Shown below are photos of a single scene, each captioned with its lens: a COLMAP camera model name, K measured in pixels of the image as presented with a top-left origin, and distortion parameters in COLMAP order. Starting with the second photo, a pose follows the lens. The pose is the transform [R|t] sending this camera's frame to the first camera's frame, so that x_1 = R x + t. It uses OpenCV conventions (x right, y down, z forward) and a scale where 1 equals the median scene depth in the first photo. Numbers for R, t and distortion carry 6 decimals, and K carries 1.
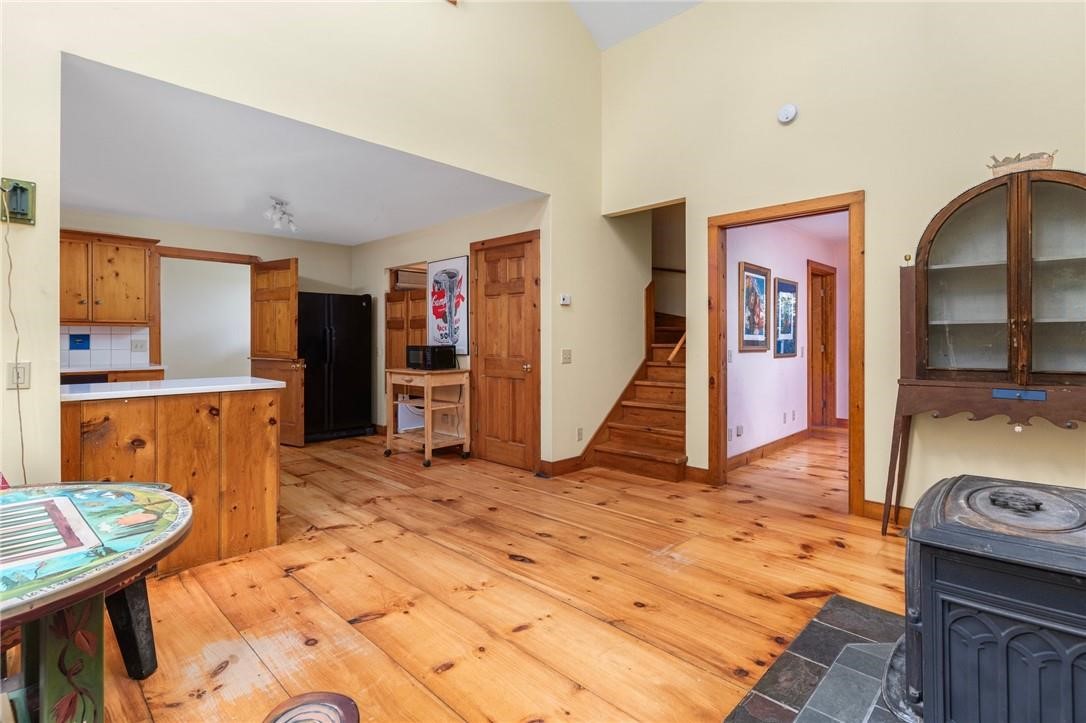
lens RADIAL K [[523.3, 0, 536.2], [0, 523.3, 341.0], [0, 0, 1]] dist [-0.001542, 0.002264]
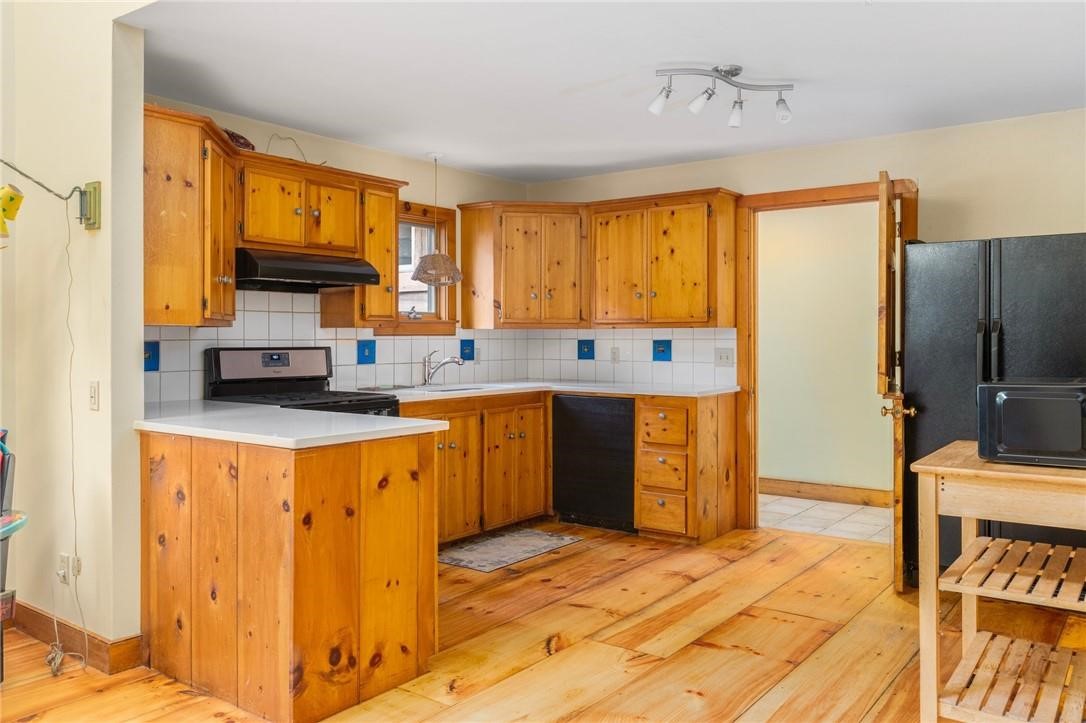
lens RADIAL K [[849.2, 0, 539.9], [0, 849.2, 339.9], [0, 0, 1]] dist [-0.001503, -0.004264]
pose [[0.144569, 0.004759, -0.989483, 0.439929], [-0.002747, 0.999987, 0.004409, -0.029884], [0.989491, 0.002080, 0.144580, 1.151516]]
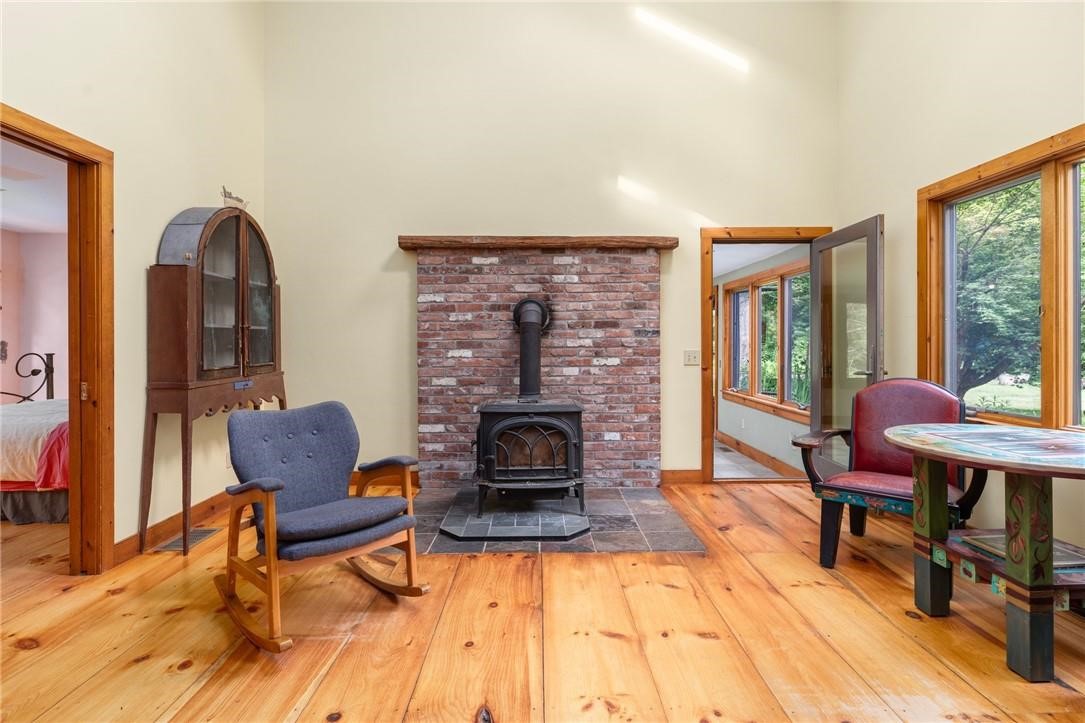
lens RADIAL K [[522.8, 0, 539.7], [0, 522.8, 346.0], [0, 0, 1]] dist [-0.001542, 0.002264]
pose [[-0.705236, -0.002417, 0.708969, -0.450145], [0.007336, 0.999916, 0.010707, -0.001126], [-0.708935, 0.012752, -0.705158, 1.285577]]
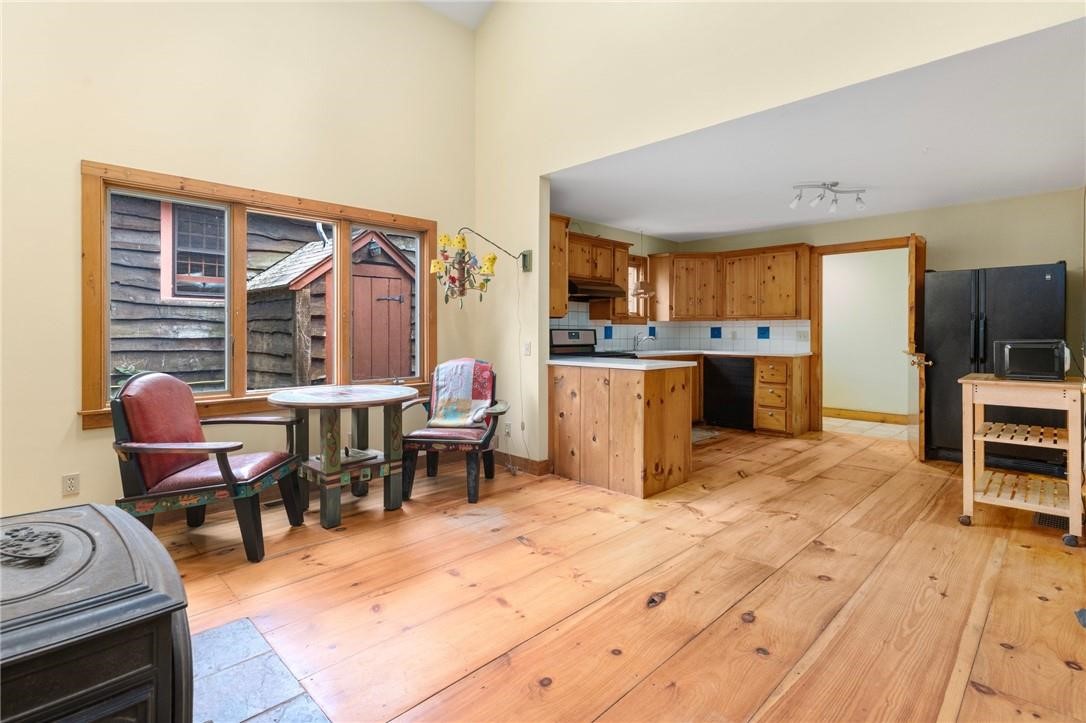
lens RADIAL K [[523.3, 0, 539.6], [0, 523.3, 334.3], [0, 0, 1]] dist [-0.001542, 0.002264]
pose [[-0.005695, 0.006113, -0.999965, 0.742908], [-0.003500, 0.999975, 0.006133, -0.000427], [0.999978, 0.003535, -0.005674, 0.780875]]
